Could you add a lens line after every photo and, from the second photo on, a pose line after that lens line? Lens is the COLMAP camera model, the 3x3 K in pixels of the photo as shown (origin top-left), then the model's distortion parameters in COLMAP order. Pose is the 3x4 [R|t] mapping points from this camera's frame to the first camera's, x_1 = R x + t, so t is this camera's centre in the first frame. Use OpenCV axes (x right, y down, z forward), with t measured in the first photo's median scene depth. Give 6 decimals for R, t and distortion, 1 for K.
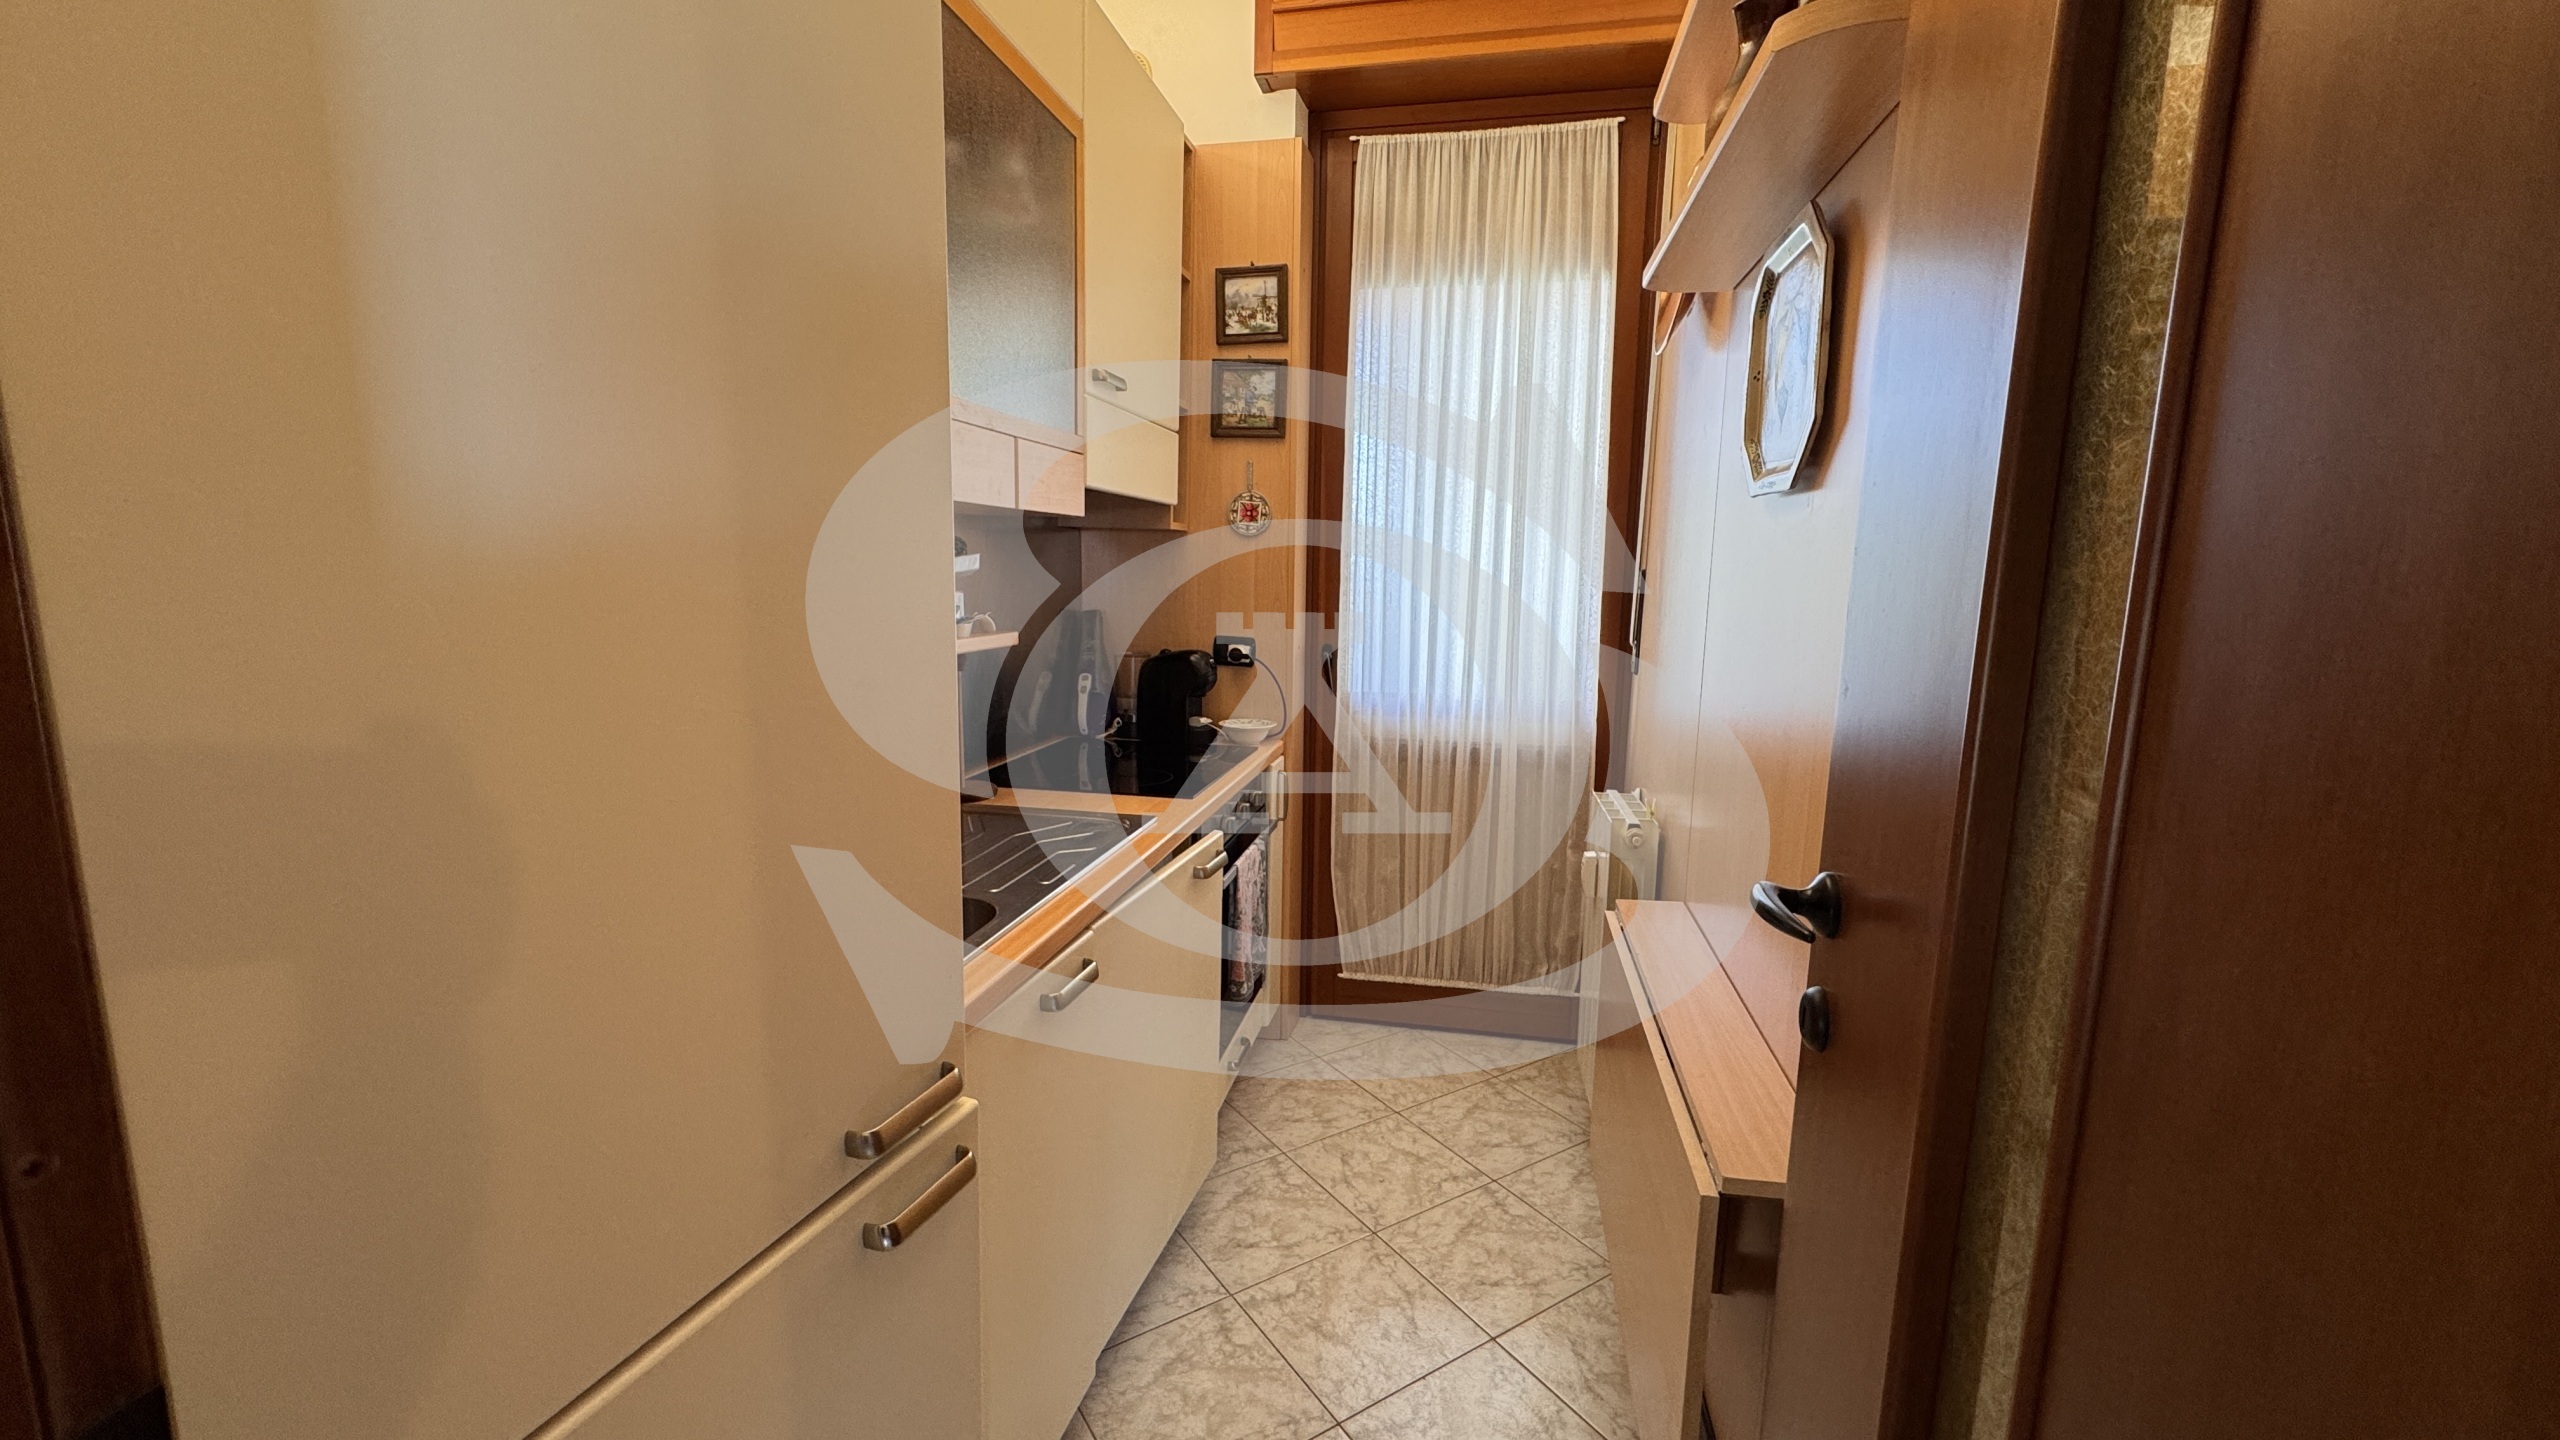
lens RADIAL K [[1014.7, 0, 1280.3], [0, 1014.7, 716.7], [0, 0, 1]] dist [-0.003358, 0.001342]
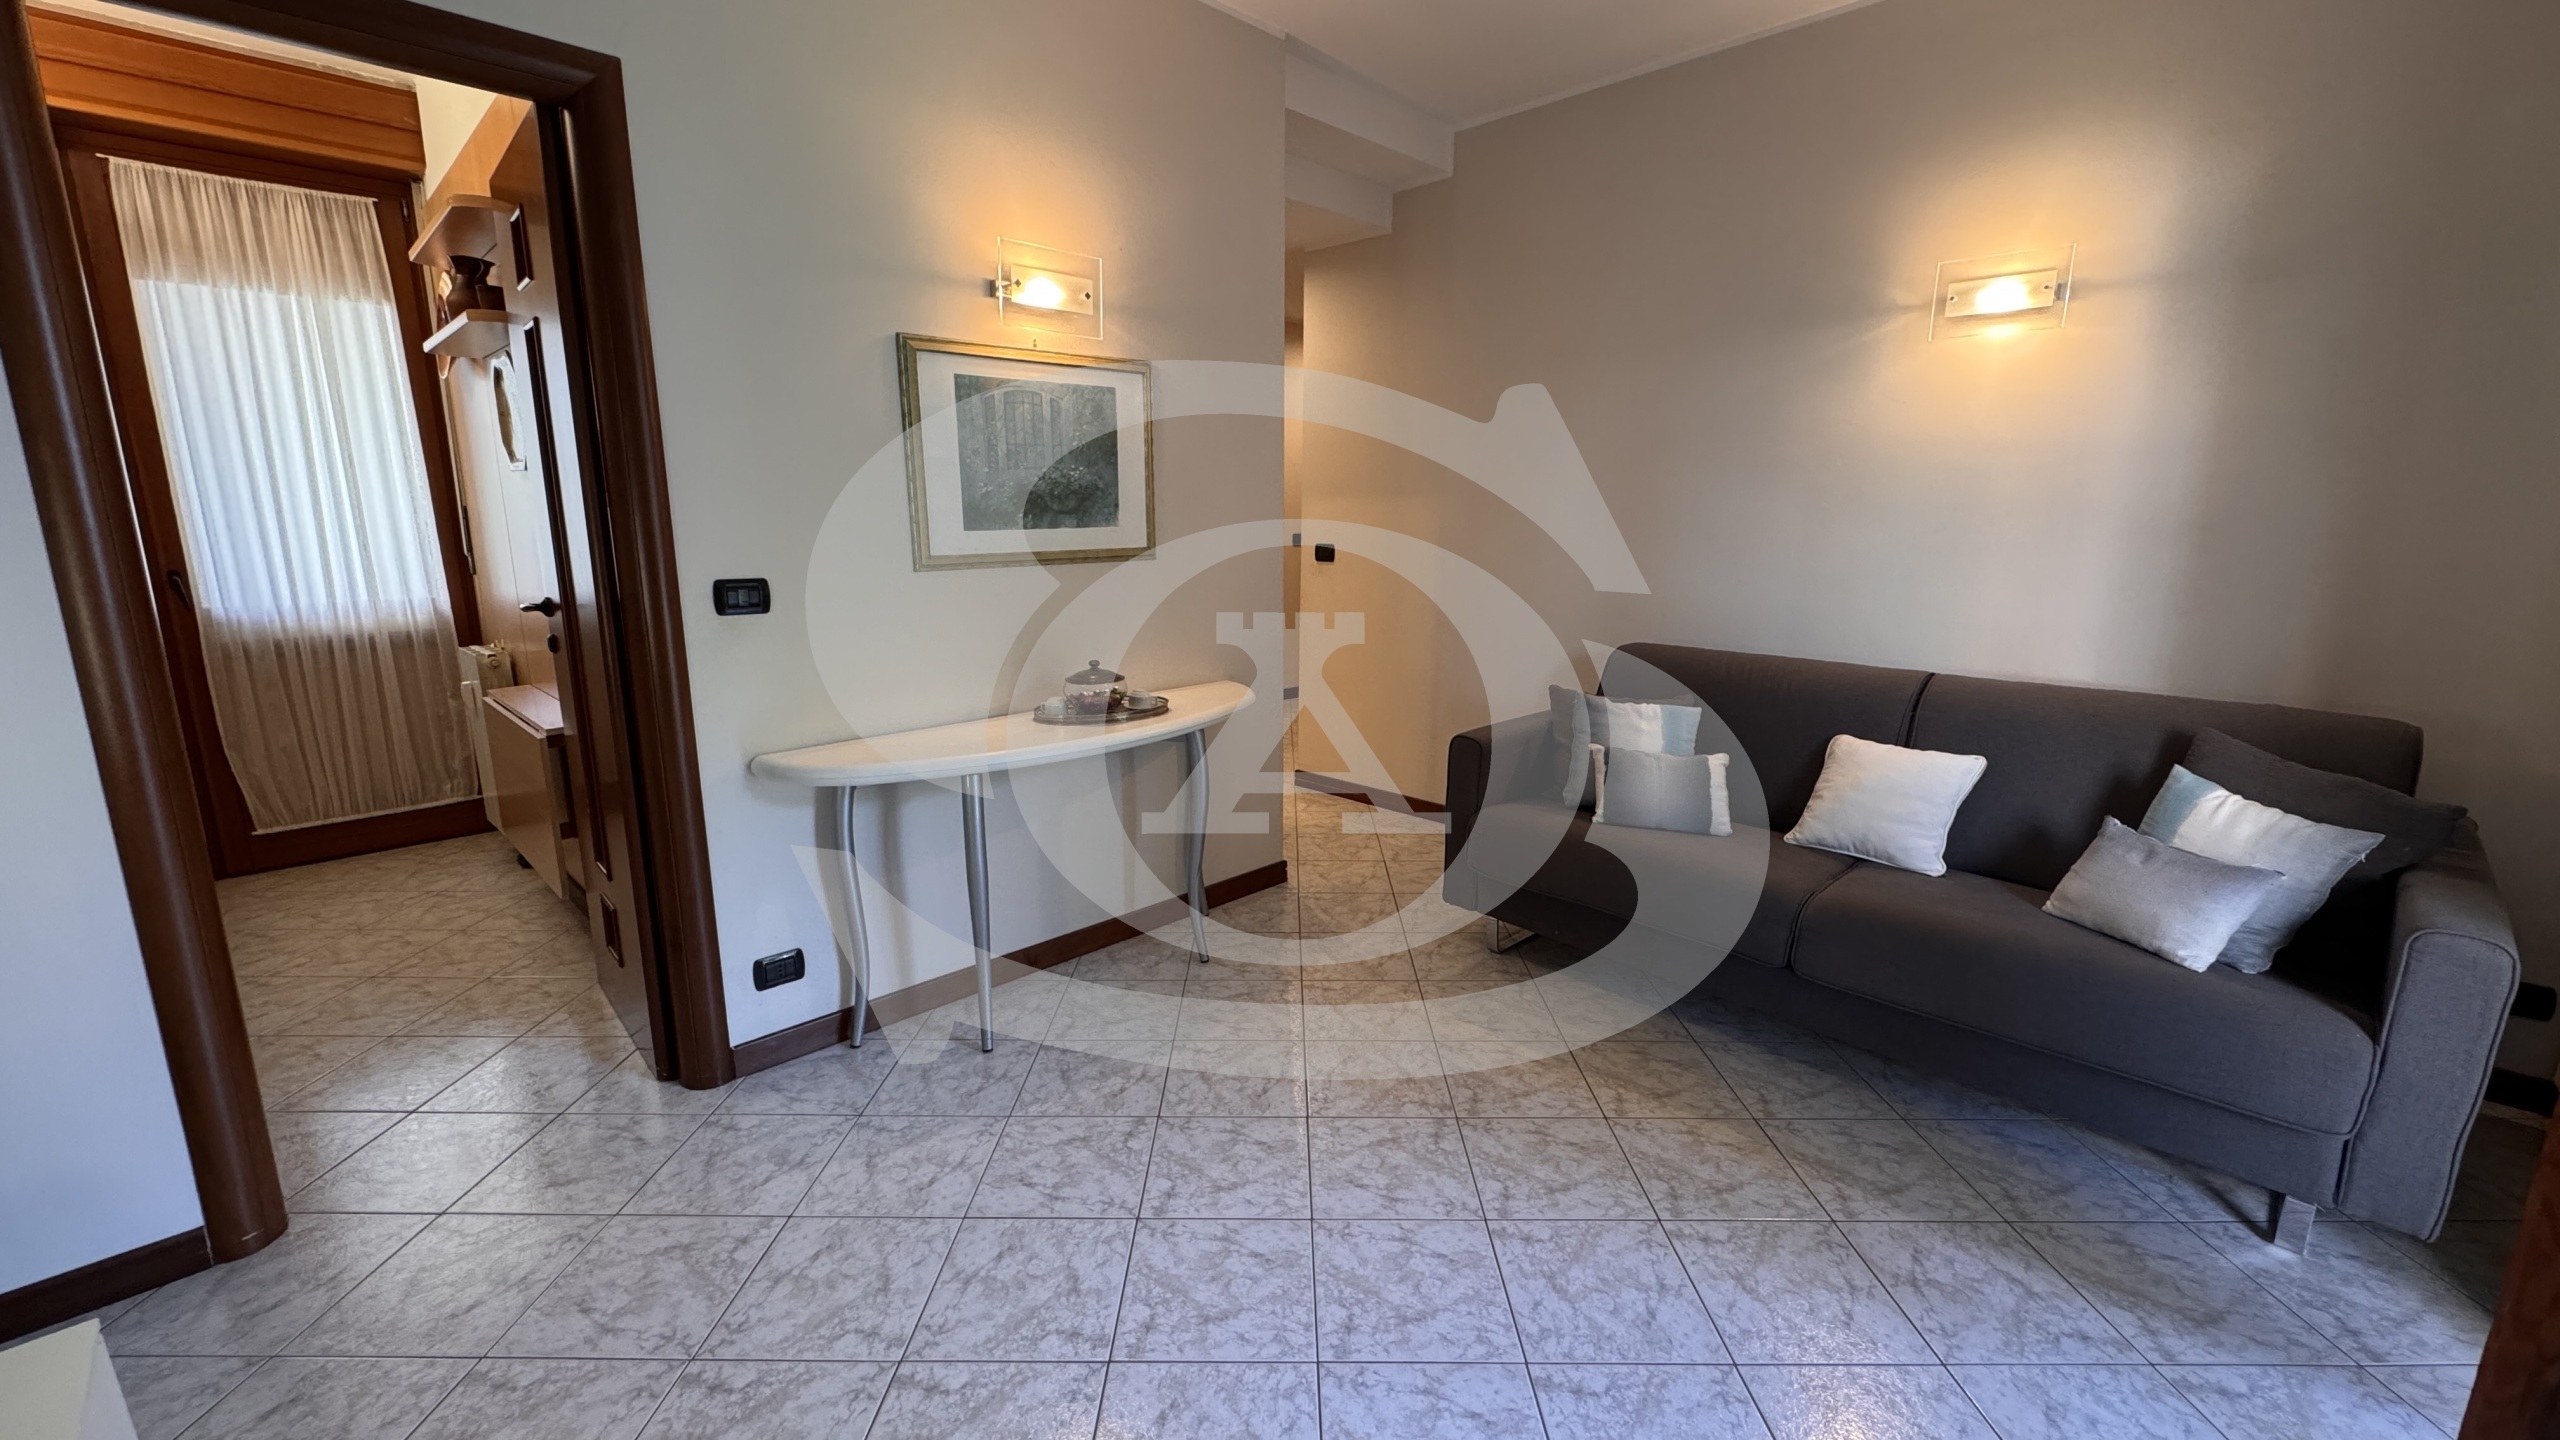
lens RADIAL K [[1014.7, 0, 1277.0], [0, 1014.7, 719.5], [0, 0, 1]] dist [-0.003358, 0.001342]
pose [[0.539688, -0.179909, 0.822417, -0.295778], [0.134703, 0.982766, 0.126591, 0.142316], [-0.831018, 0.042463, 0.554622, -0.853229]]
